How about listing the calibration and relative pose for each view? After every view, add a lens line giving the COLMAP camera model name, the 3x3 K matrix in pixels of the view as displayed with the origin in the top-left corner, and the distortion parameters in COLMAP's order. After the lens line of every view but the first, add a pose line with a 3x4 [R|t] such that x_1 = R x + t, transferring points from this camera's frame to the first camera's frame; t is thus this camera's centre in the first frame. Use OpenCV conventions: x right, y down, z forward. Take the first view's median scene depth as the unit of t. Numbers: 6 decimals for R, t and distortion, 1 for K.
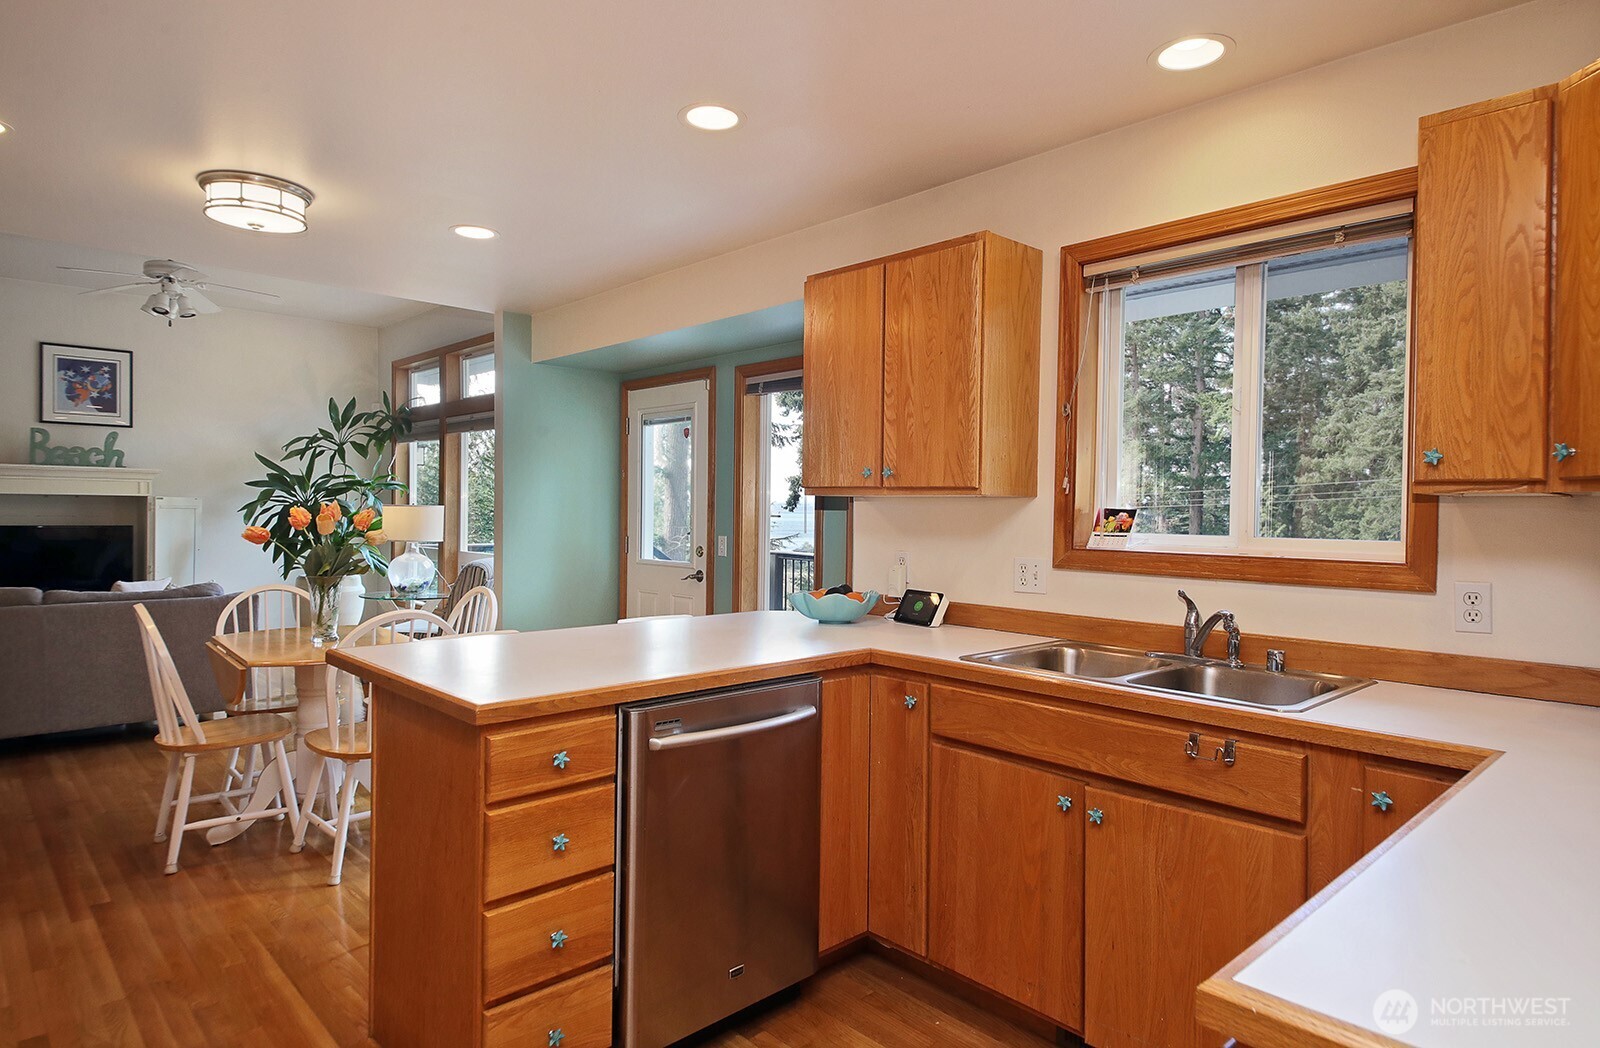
lens RADIAL K [[933.7, 0, 801.0], [0, 933.7, 518.1], [0, 0, 1]] dist [0.008459, 0.000269]
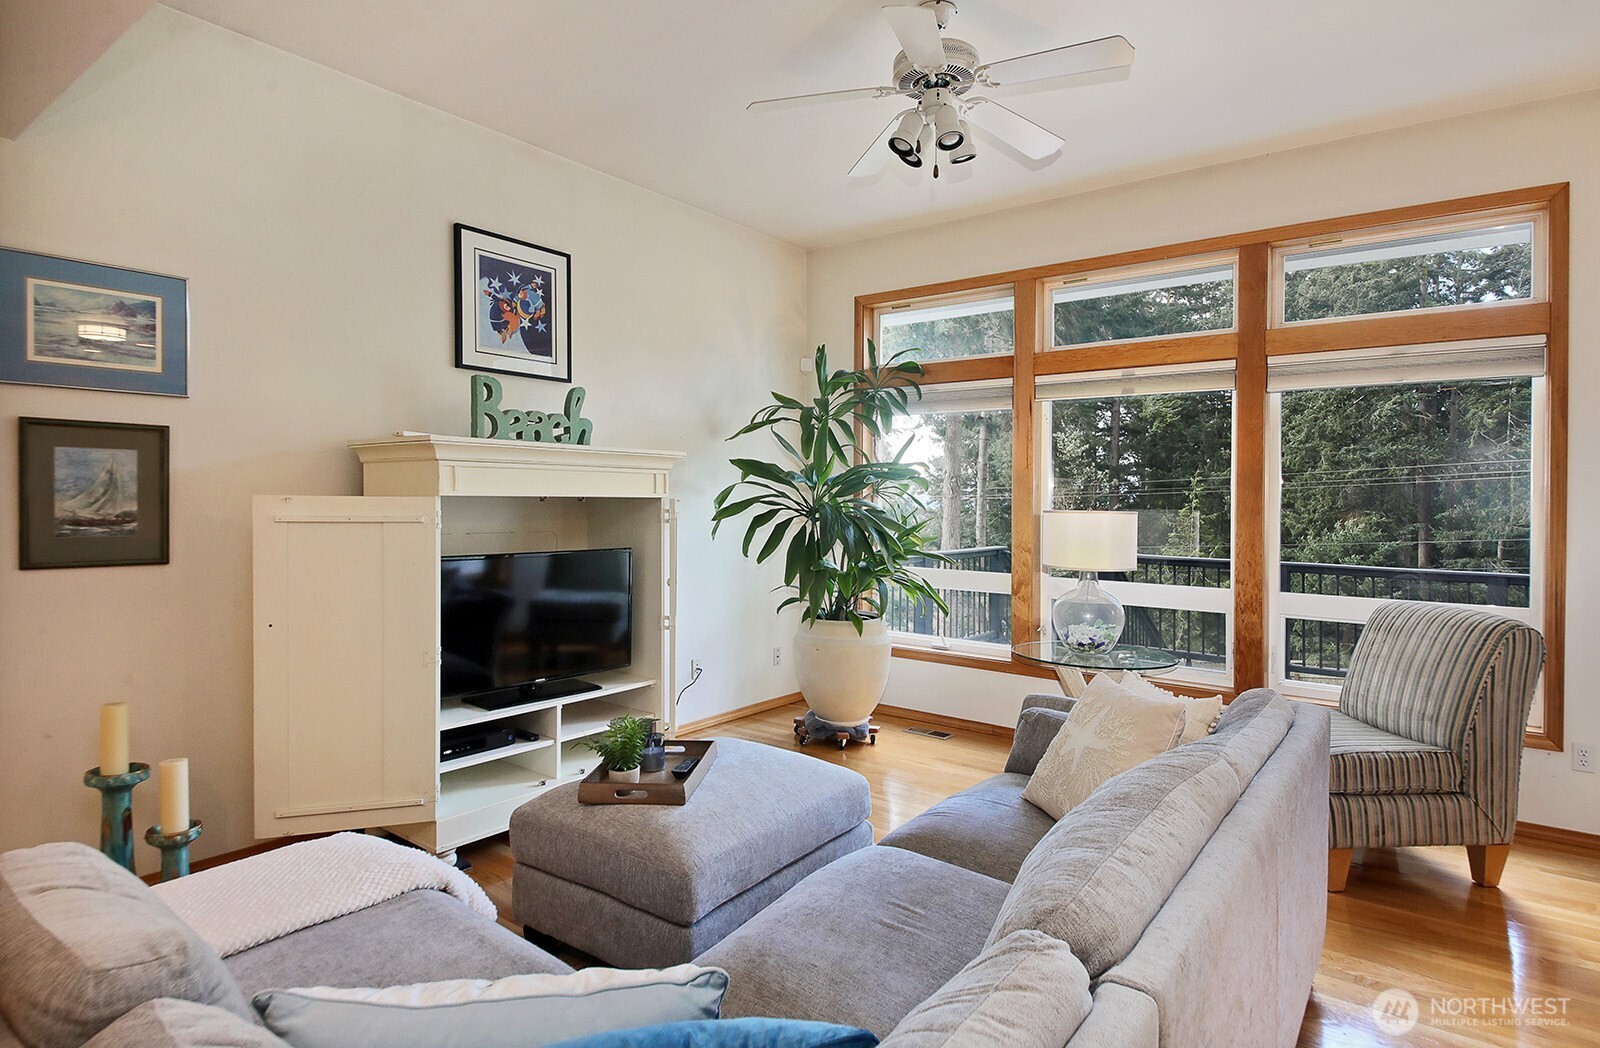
lens RADIAL K [[877.4, 0, 828.8], [0, 877.4, 500.6], [0, 0, 1]] dist [0.027838, -0.000104]
pose [[0.986155, -0.002959, 0.165802, -0.644508], [0.004250, 0.999963, -0.007434, -0.016378], [-0.165774, 0.008036, 0.986131, 0.420839]]
